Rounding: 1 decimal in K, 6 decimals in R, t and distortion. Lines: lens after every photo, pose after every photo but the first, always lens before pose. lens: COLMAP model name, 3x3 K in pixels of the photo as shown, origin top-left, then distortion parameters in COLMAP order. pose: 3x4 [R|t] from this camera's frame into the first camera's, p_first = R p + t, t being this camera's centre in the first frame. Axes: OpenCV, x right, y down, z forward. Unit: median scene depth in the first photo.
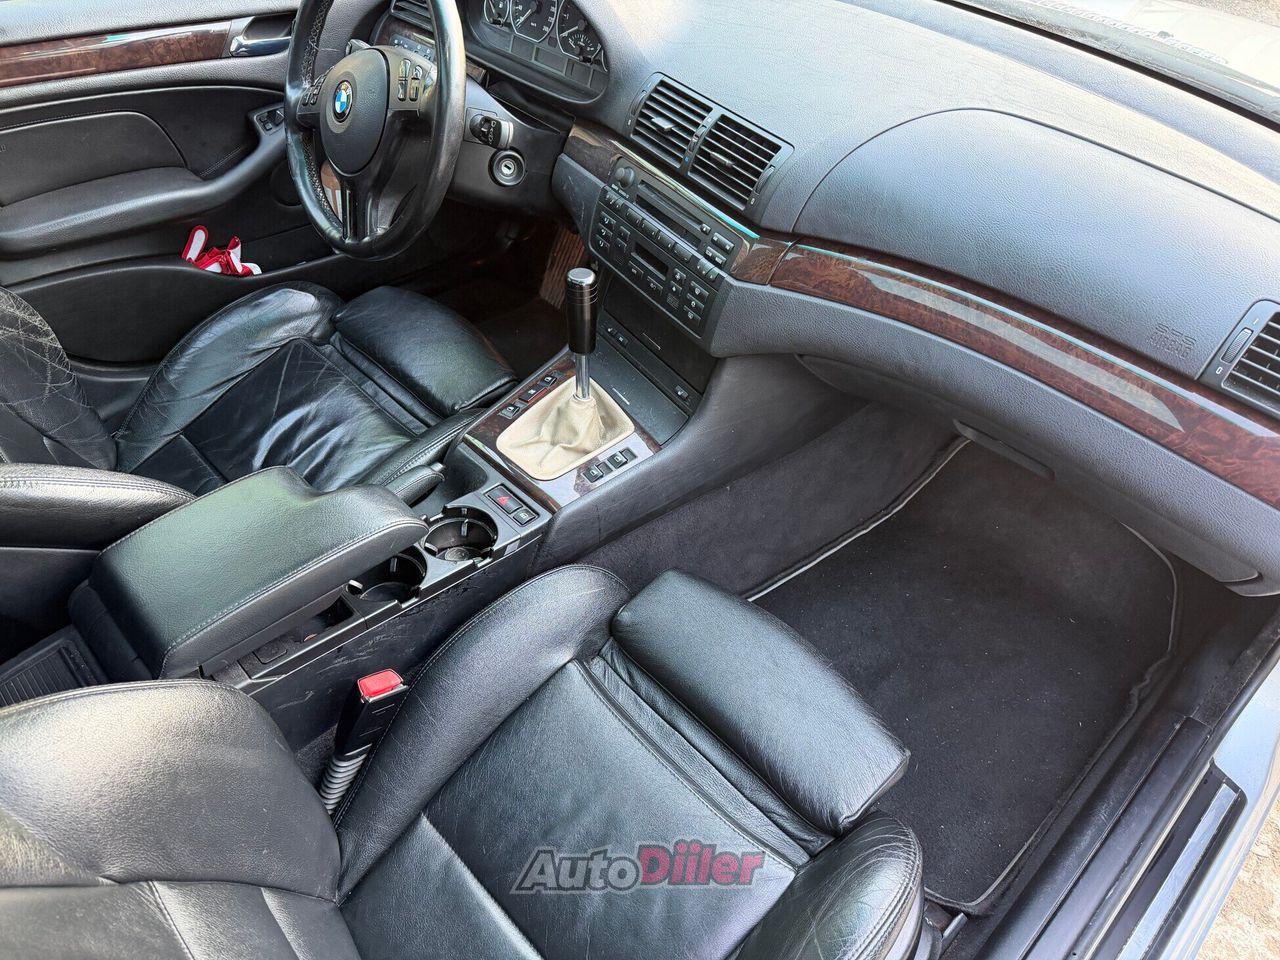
lens RADIAL K [[900.8, 0, 640.6], [0, 900.8, 490.1], [0, 0, 1]] dist [0.026986, -0.037163]
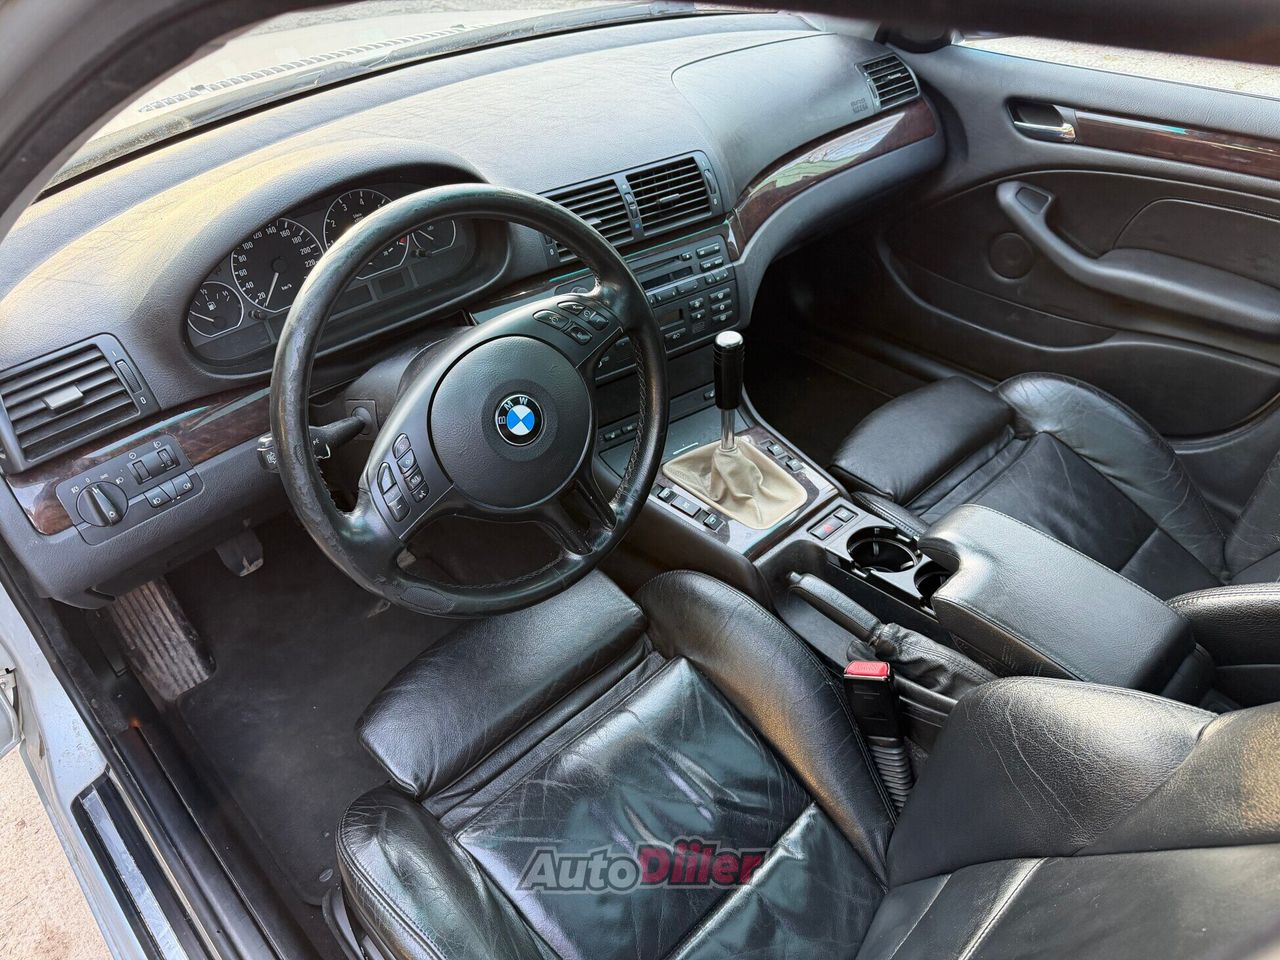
lens RADIAL K [[900.8, 0, 642.4], [0, 900.8, 470.8], [0, 0, 1]] dist [0.026986, -0.037163]
pose [[-0.022176, -0.697955, 0.715799, -0.915646], [0.669906, 0.521092, 0.528856, -0.782009], [-0.742115, 0.491246, 0.456008, 0.664524]]
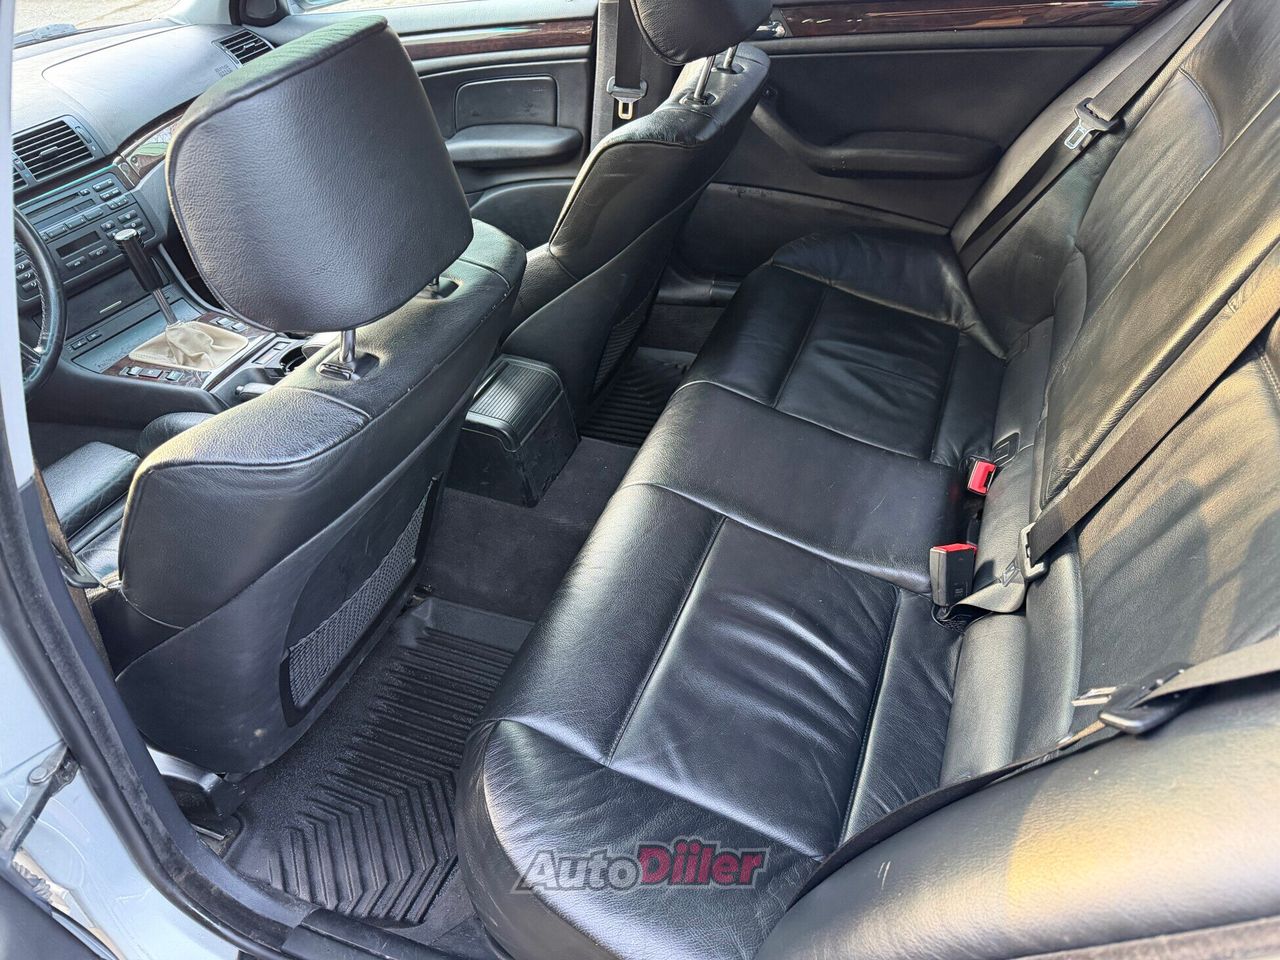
lens RADIAL K [[900.8, 0, 643.6], [0, 900.8, 475.2], [0, 0, 1]] dist [0.026986, -0.037163]
pose [[-0.425953, -0.590105, 0.685814, -1.621014], [0.657892, 0.318338, 0.682524, -0.554828], [-0.621081, 0.741914, 0.252628, 0.400365]]
